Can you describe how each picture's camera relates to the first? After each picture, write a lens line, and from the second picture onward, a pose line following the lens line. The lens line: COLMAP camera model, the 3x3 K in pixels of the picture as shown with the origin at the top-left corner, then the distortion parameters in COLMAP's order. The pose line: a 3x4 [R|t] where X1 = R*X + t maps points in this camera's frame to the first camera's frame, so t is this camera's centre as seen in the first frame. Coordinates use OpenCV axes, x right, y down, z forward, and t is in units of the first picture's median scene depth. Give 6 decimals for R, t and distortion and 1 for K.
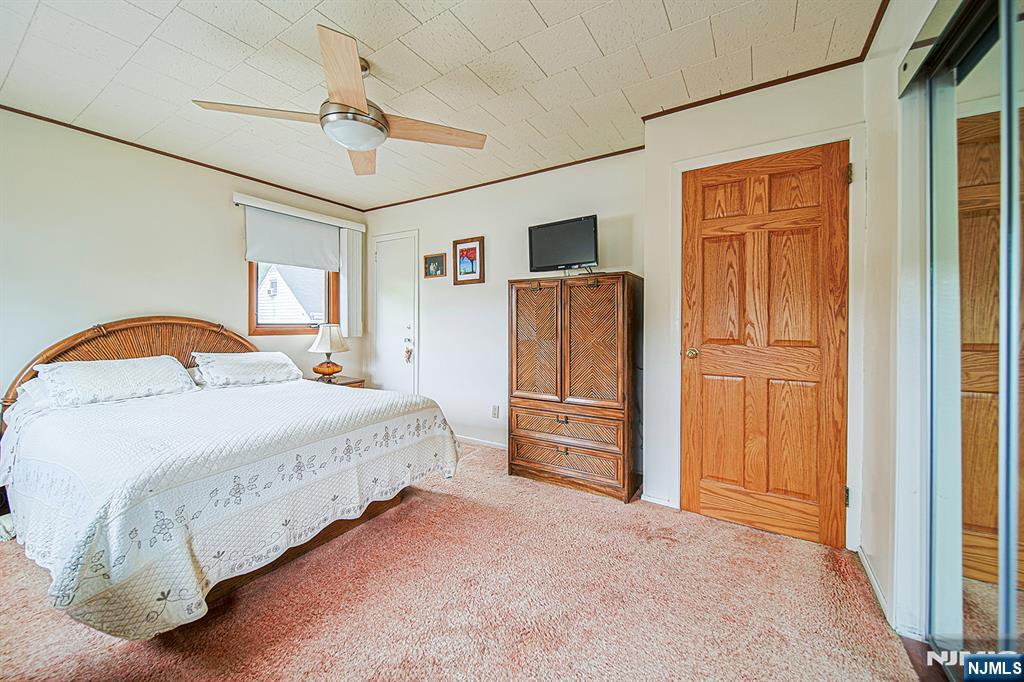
lens RADIAL K [[385.0, 0, 511.4], [0, 385.0, 327.1], [0, 0, 1]] dist [0.001798, -0.000074]
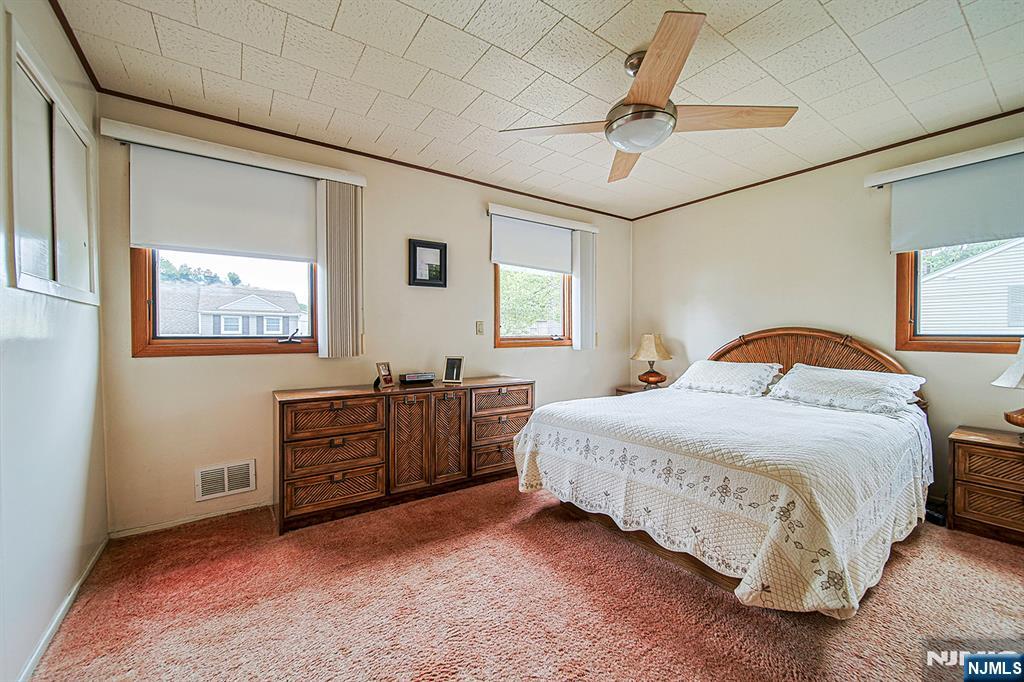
lens RADIAL K [[374.3, 0, 512.0], [0, 374.3, 341.0], [0, 0, 1]] dist [0.001355, -0.000006]
pose [[-0.364135, 0.013054, -0.931255, 0.478880], [-0.008533, 0.999813, 0.017352, -0.003253], [0.931307, 0.014265, -0.363956, 0.874021]]
